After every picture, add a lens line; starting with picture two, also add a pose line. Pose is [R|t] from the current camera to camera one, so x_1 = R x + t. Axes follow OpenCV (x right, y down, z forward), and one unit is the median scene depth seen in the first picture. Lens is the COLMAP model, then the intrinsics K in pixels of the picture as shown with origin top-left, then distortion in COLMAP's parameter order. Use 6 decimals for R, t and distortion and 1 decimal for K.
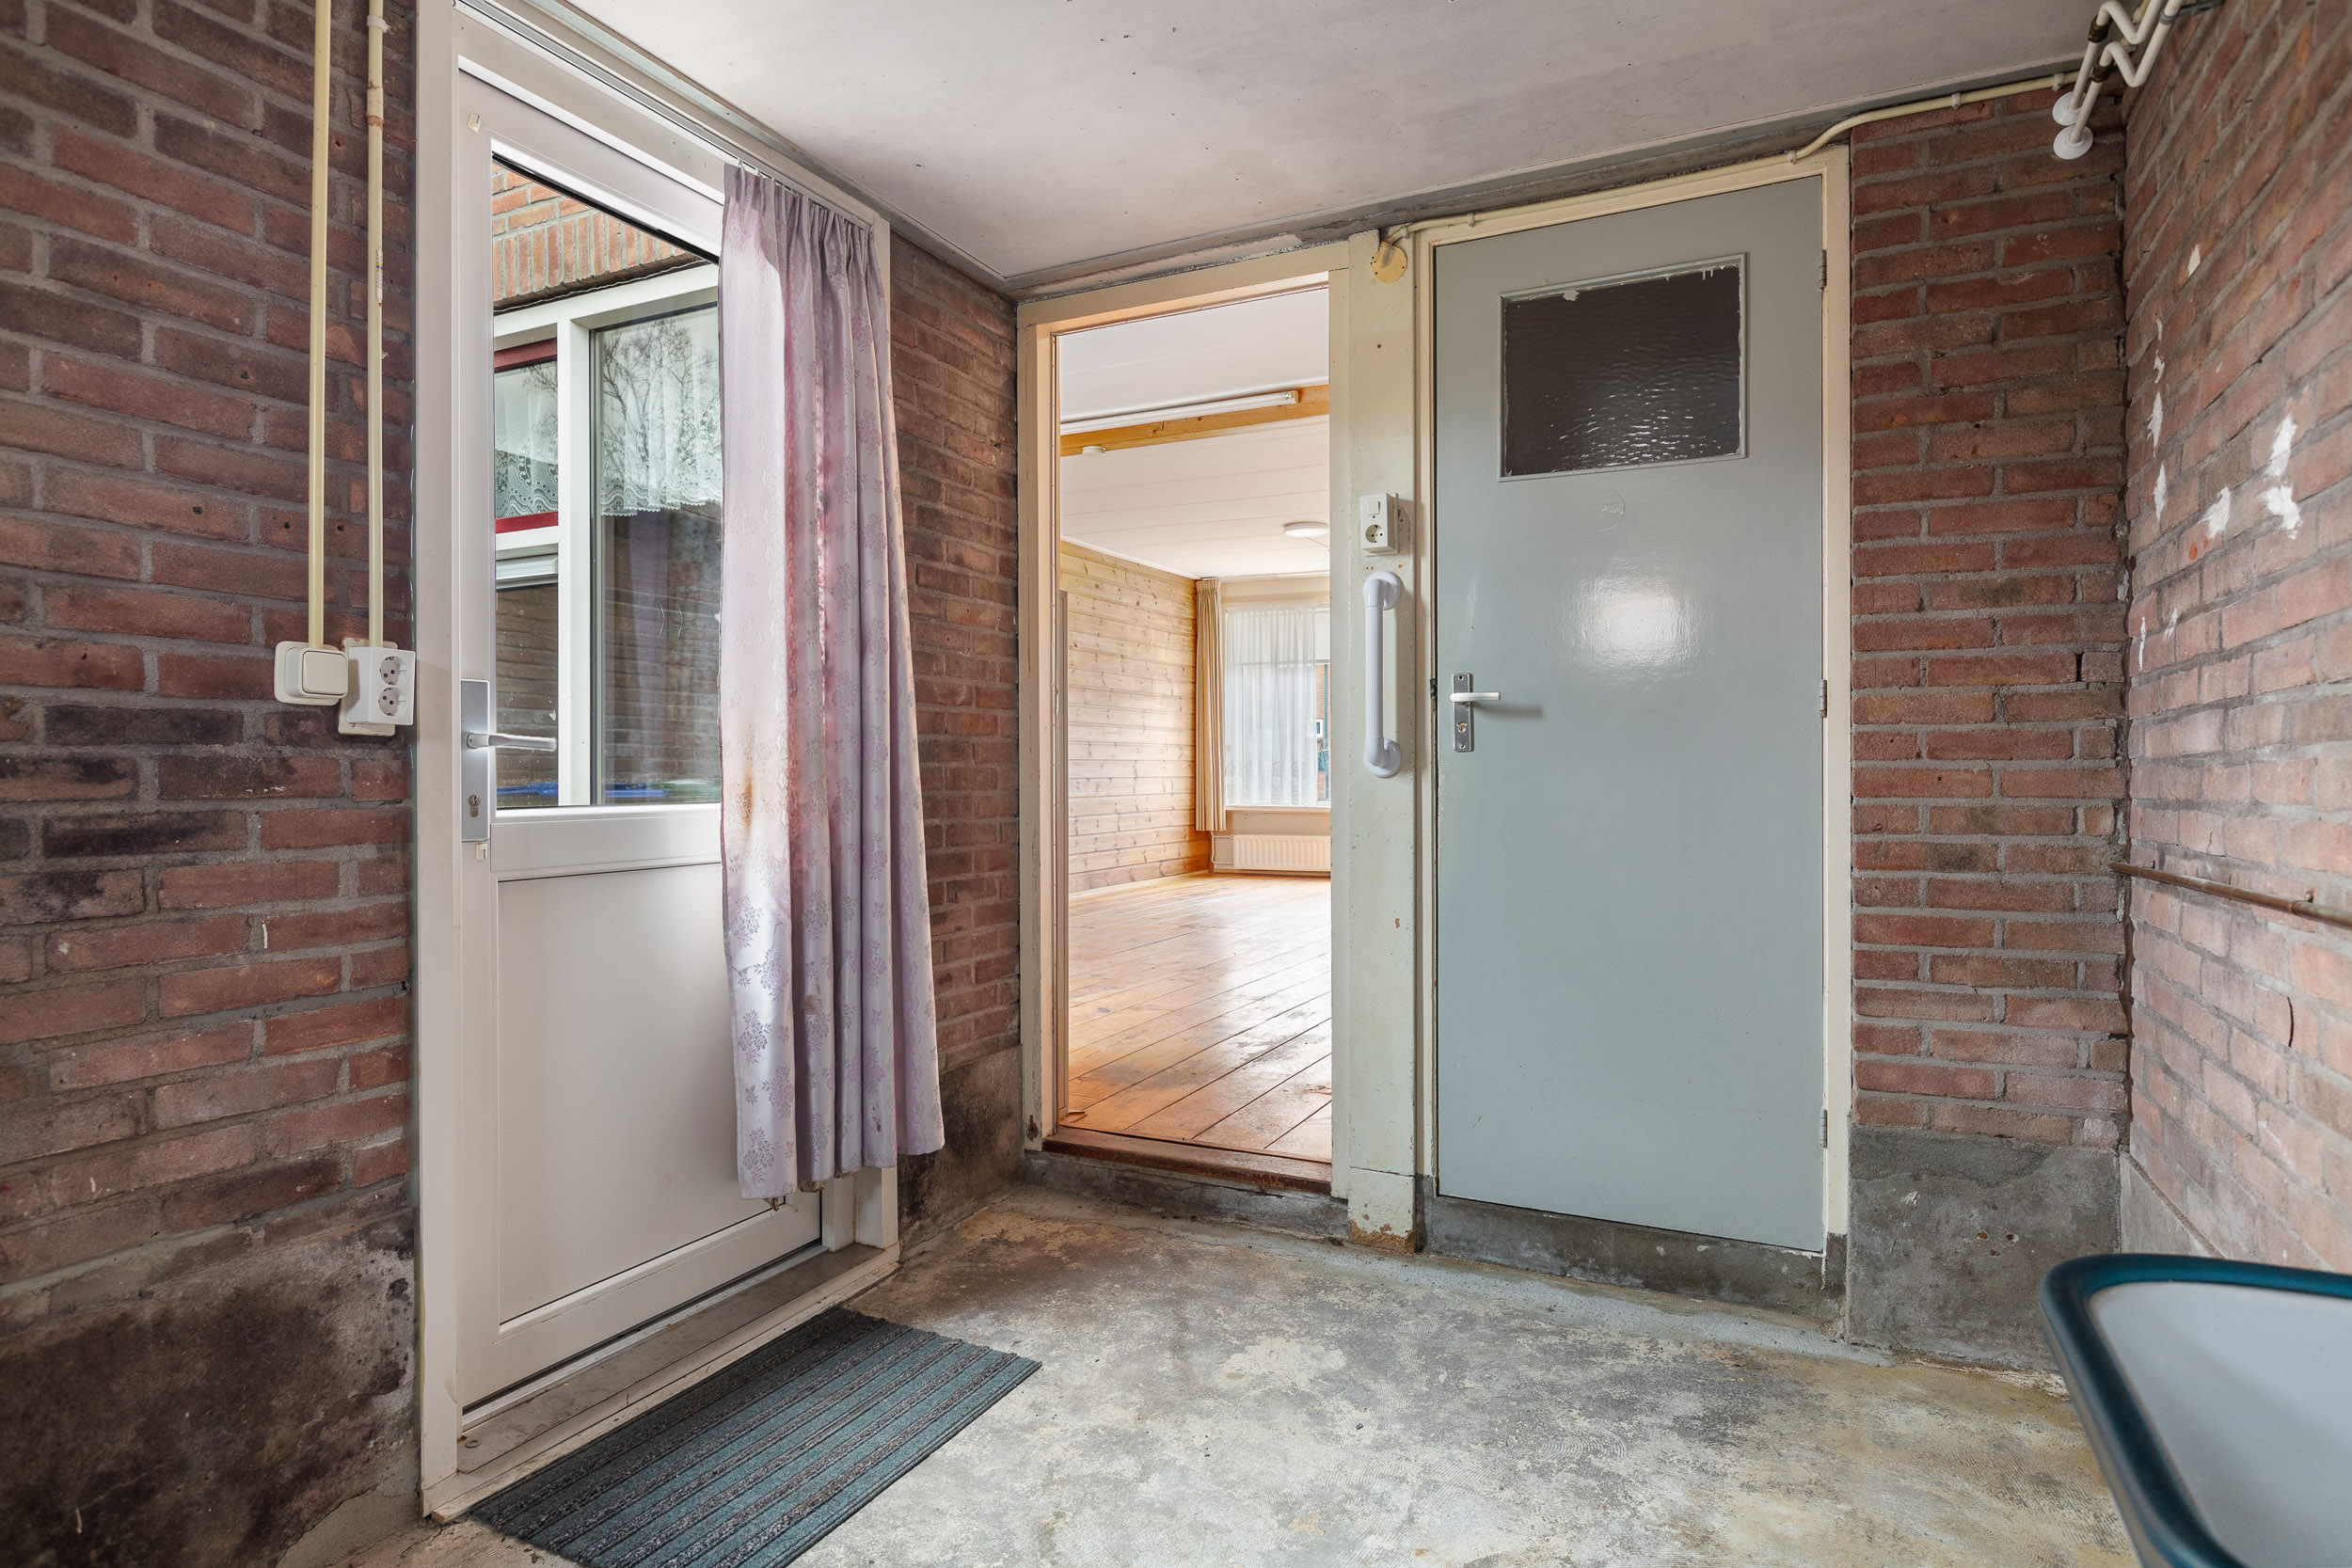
lens RADIAL K [[1303.2, 0, 1176.7], [0, 1303.2, 786.7], [0, 0, 1]] dist [0.002397, 0.000089]
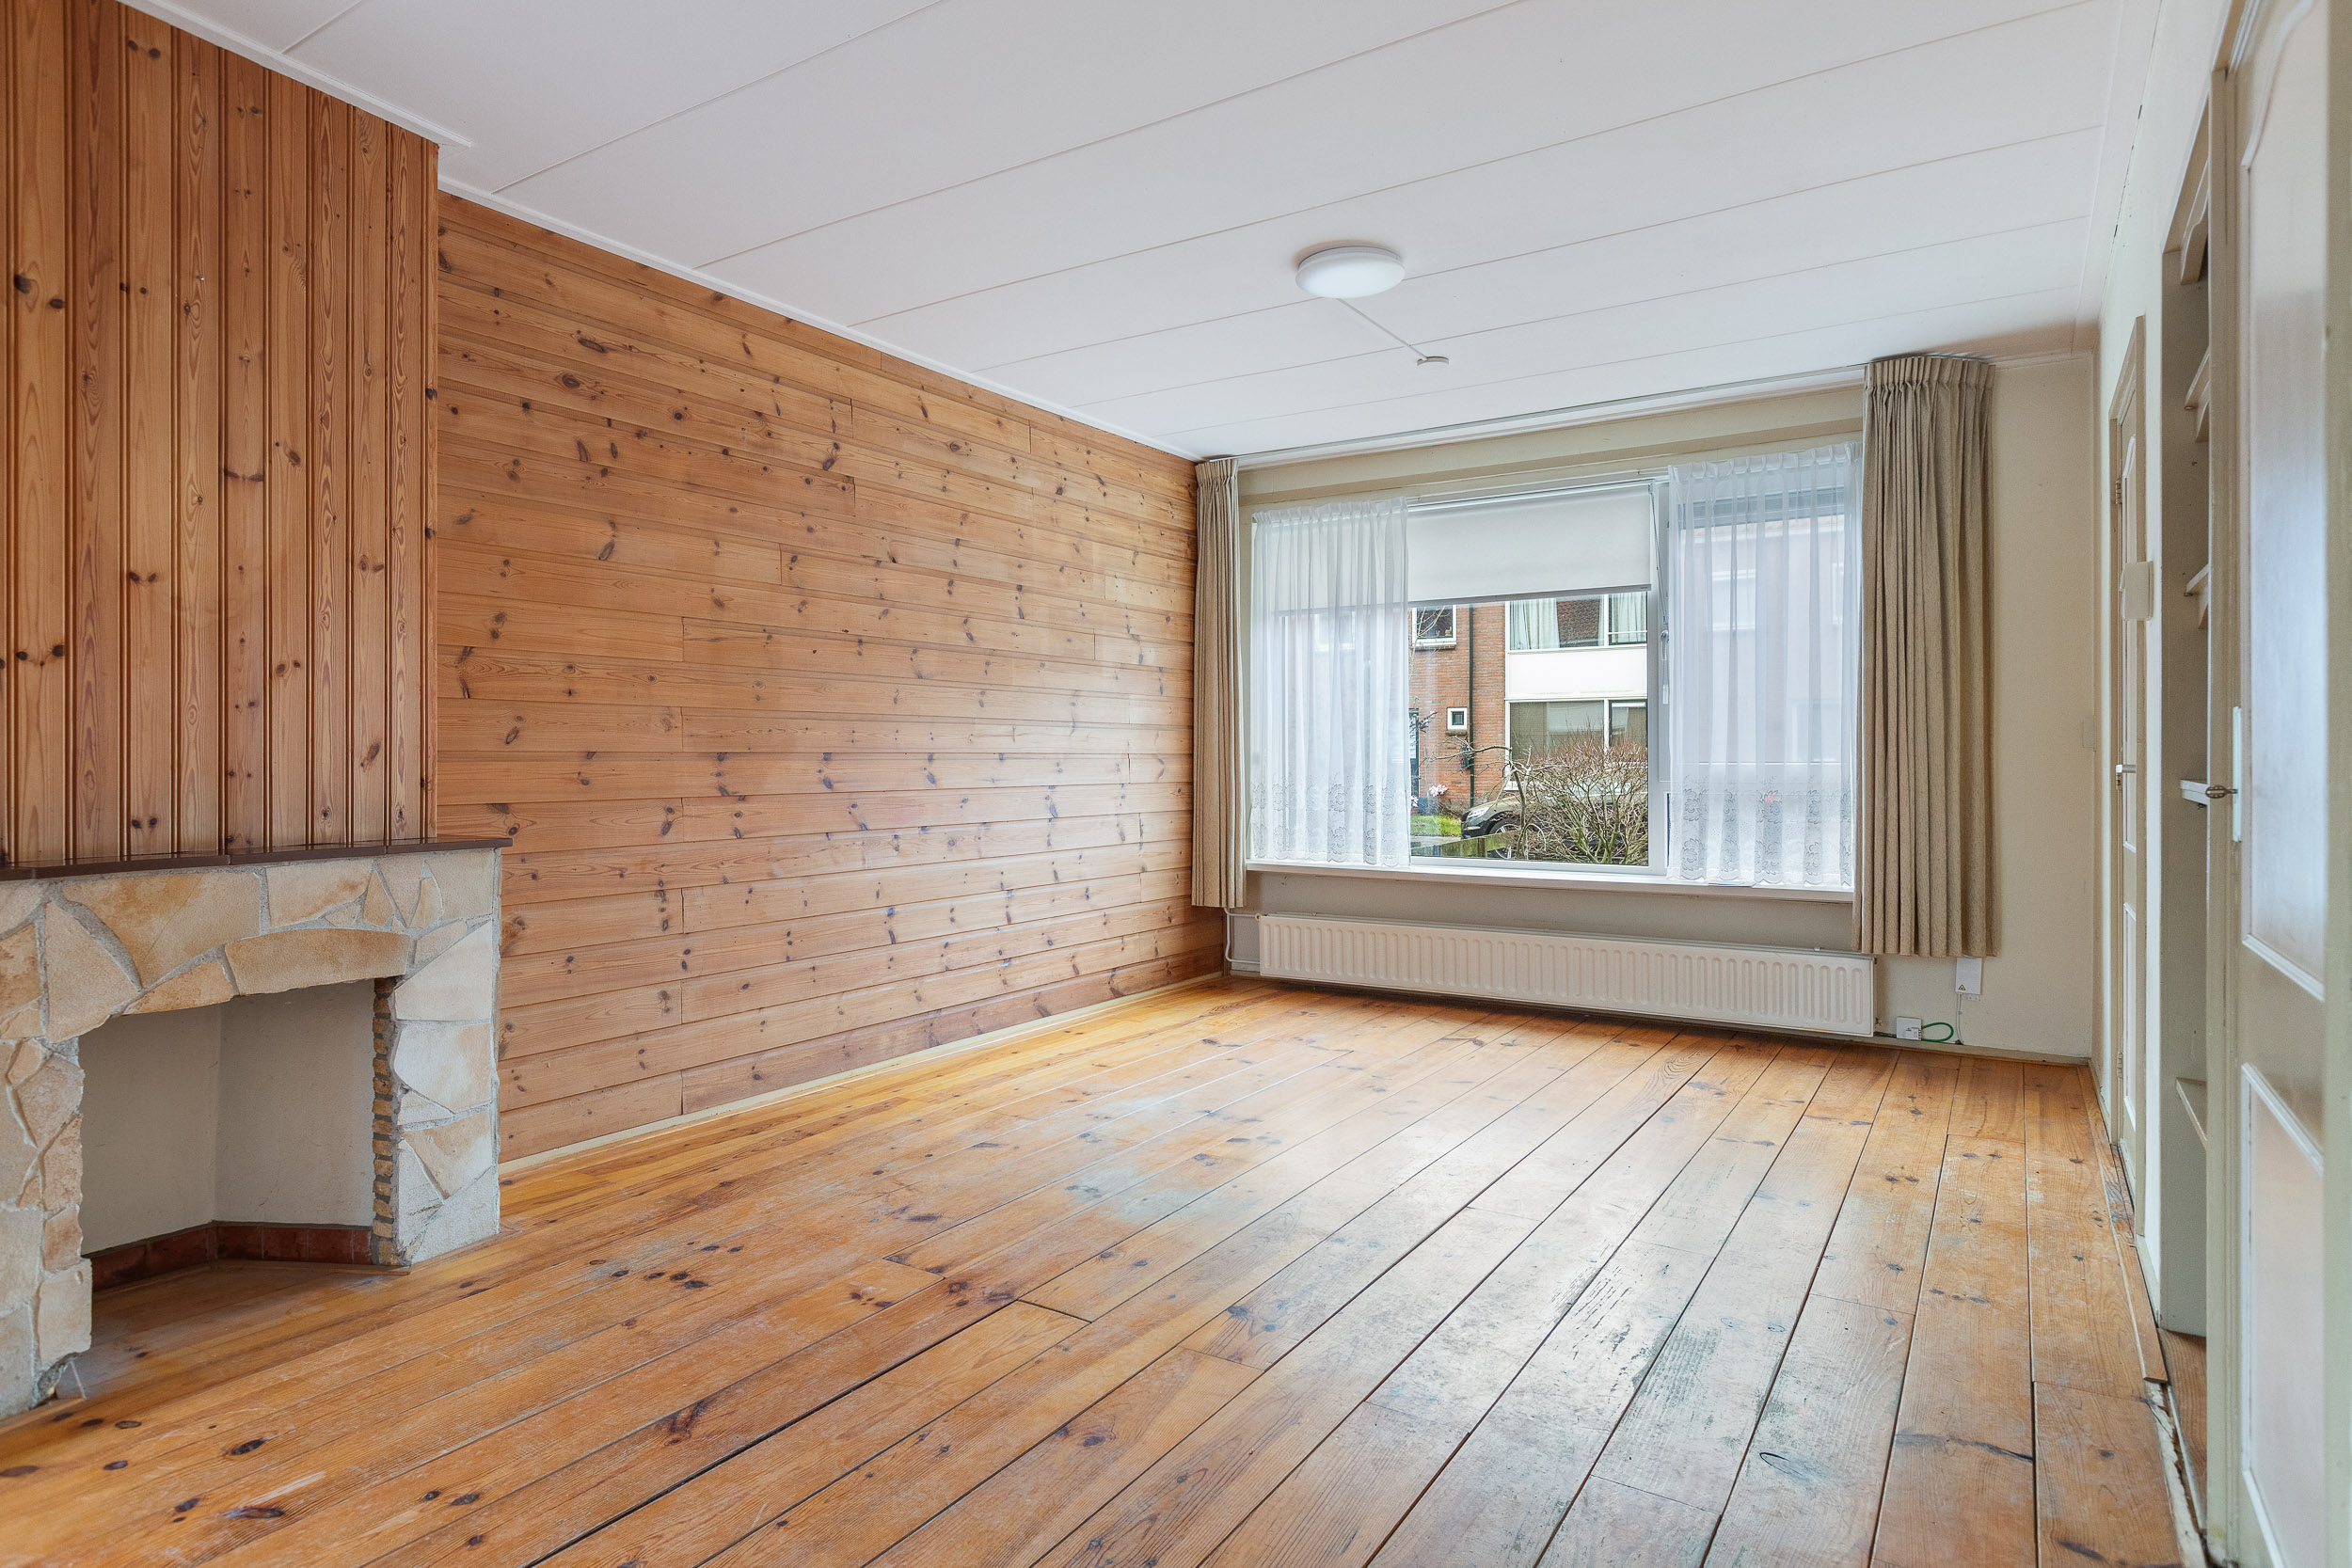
lens RADIAL K [[1263.7, 0, 1168.7], [0, 1263.7, 761.9], [0, 0, 1]] dist [-0.005232, 0.001351]
pose [[0.990741, 0.009251, -0.135452, 0.079060], [-0.010518, 0.999907, -0.008641, -0.024315], [0.135359, 0.009986, 0.990746, 0.462189]]
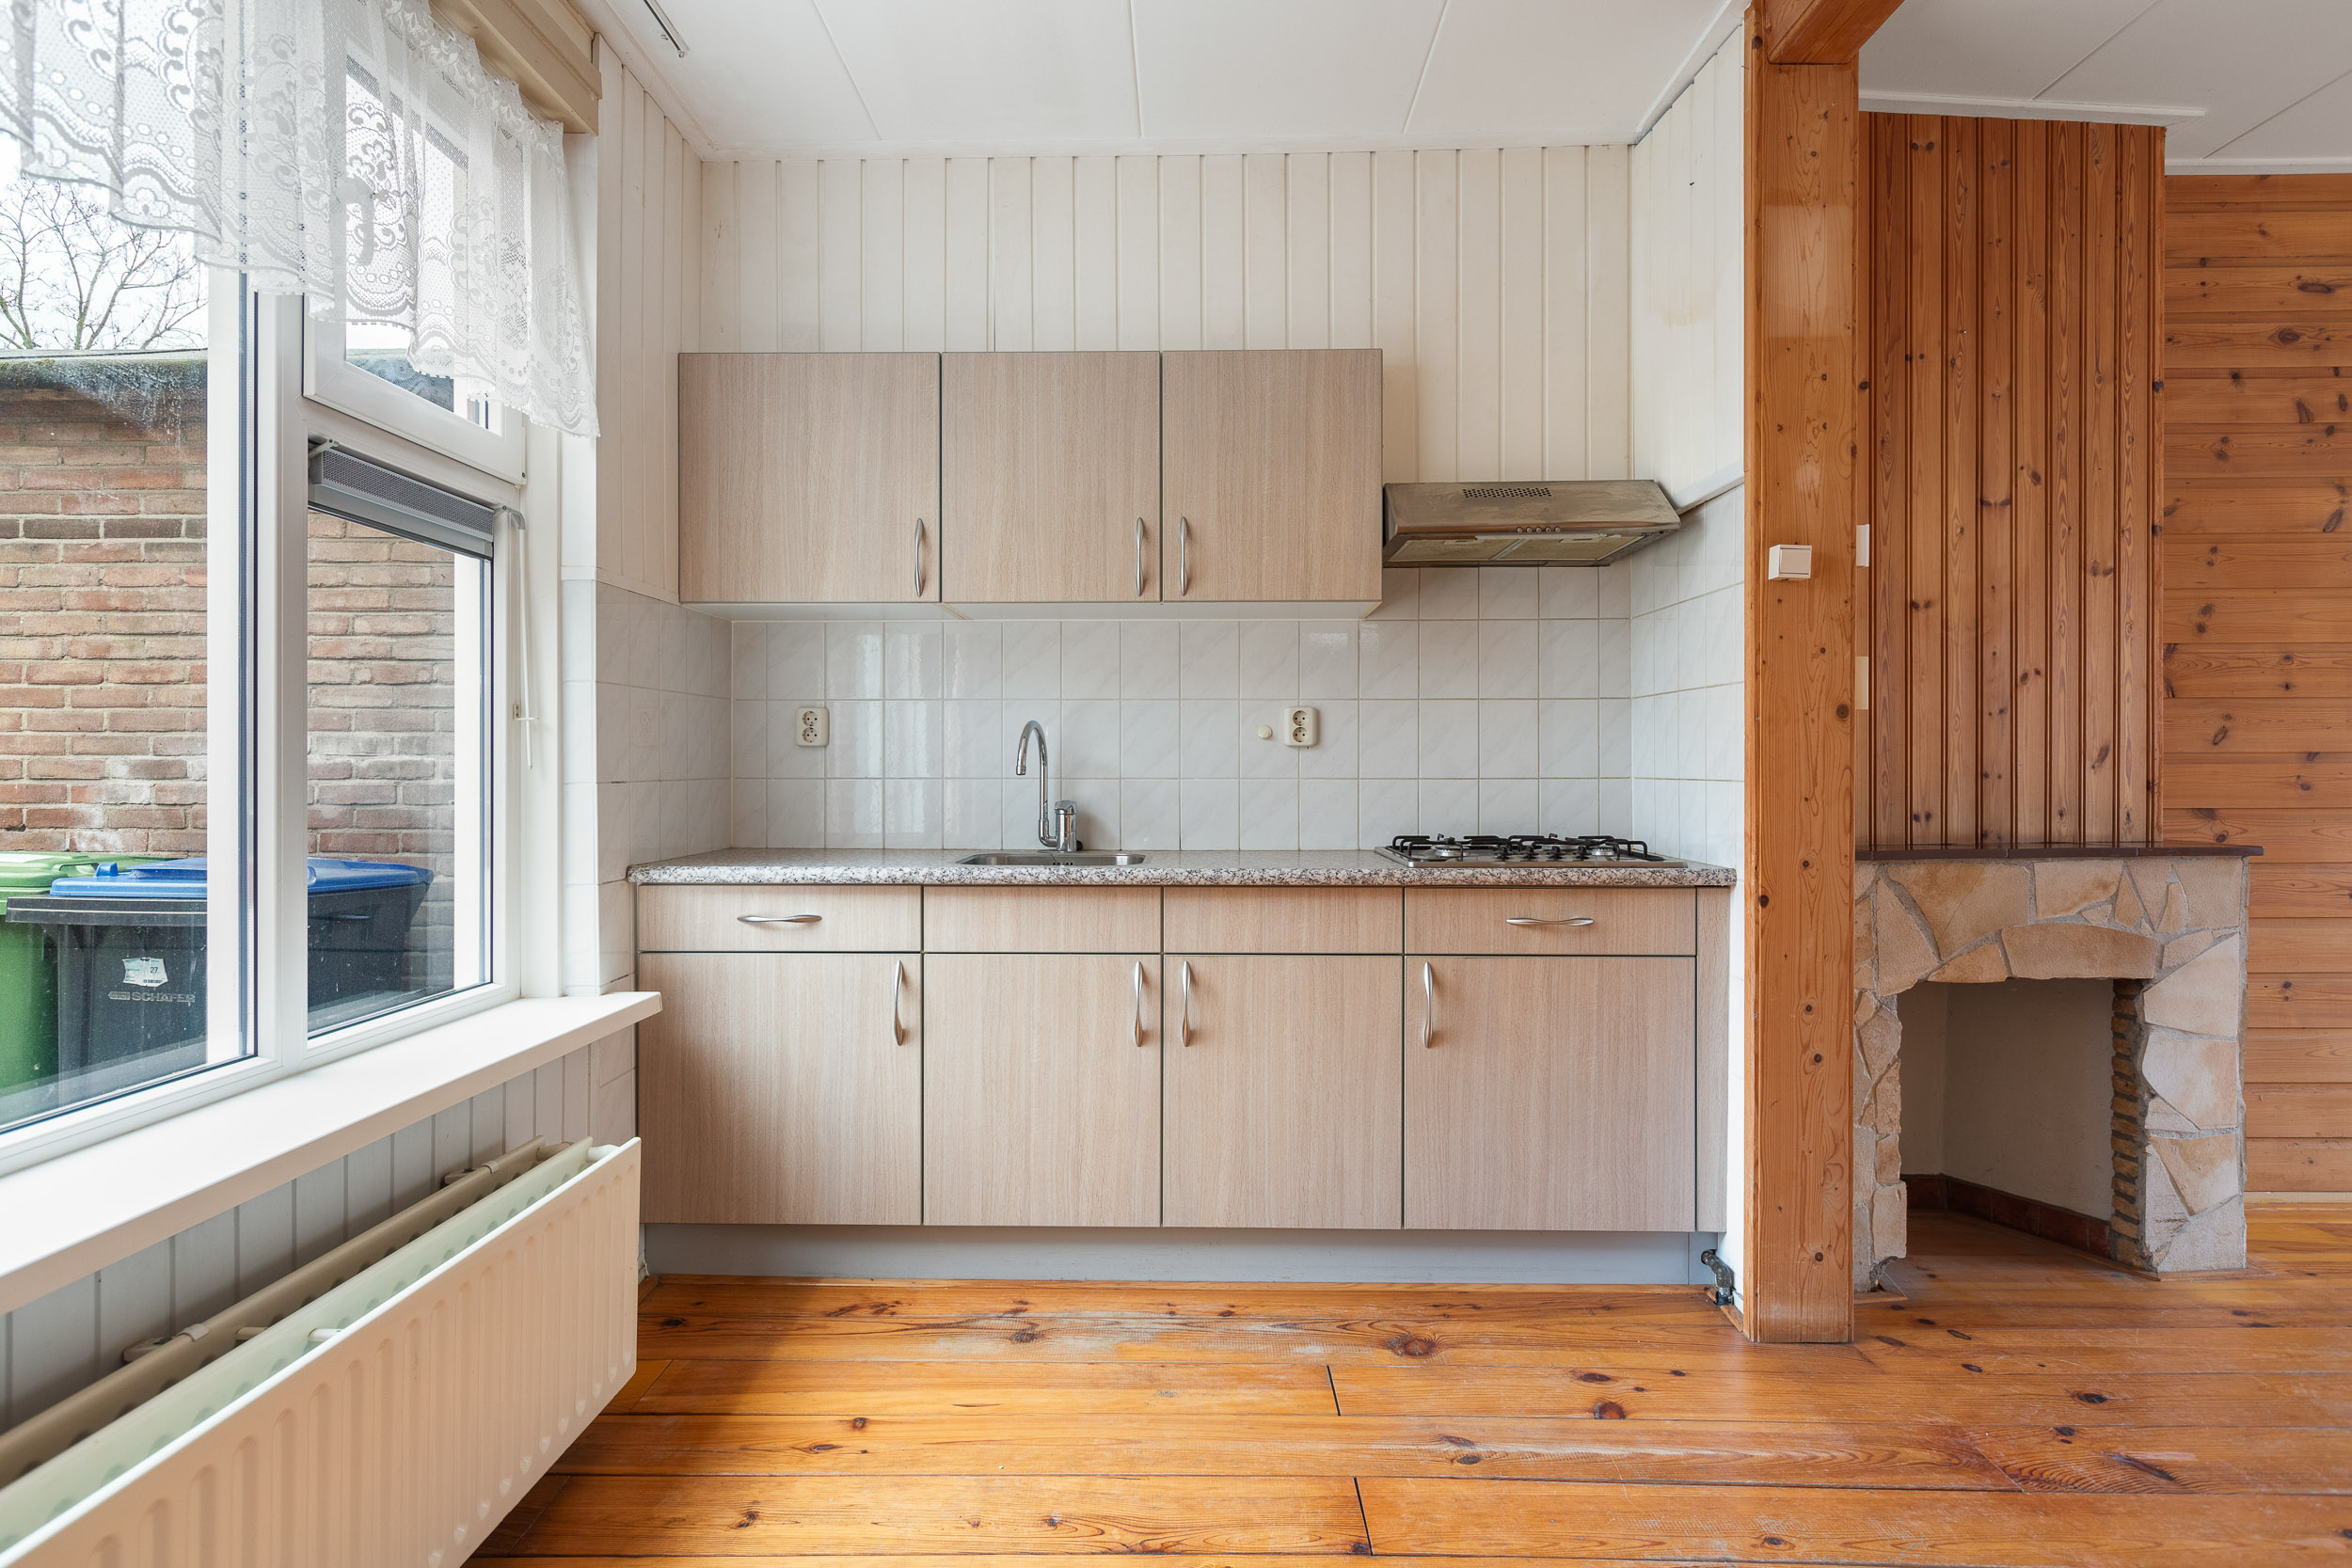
lens RADIAL K [[1263.7, 0, 1175.0], [0, 1263.7, 777.6], [0, 0, 1]] dist [-0.005232, 0.001351]
pose [[0.416370, 0.016140, -0.909052, 0.046199], [-0.010962, 0.999859, 0.012731, -0.023439], [0.909129, 0.004664, 0.416488, 0.419657]]
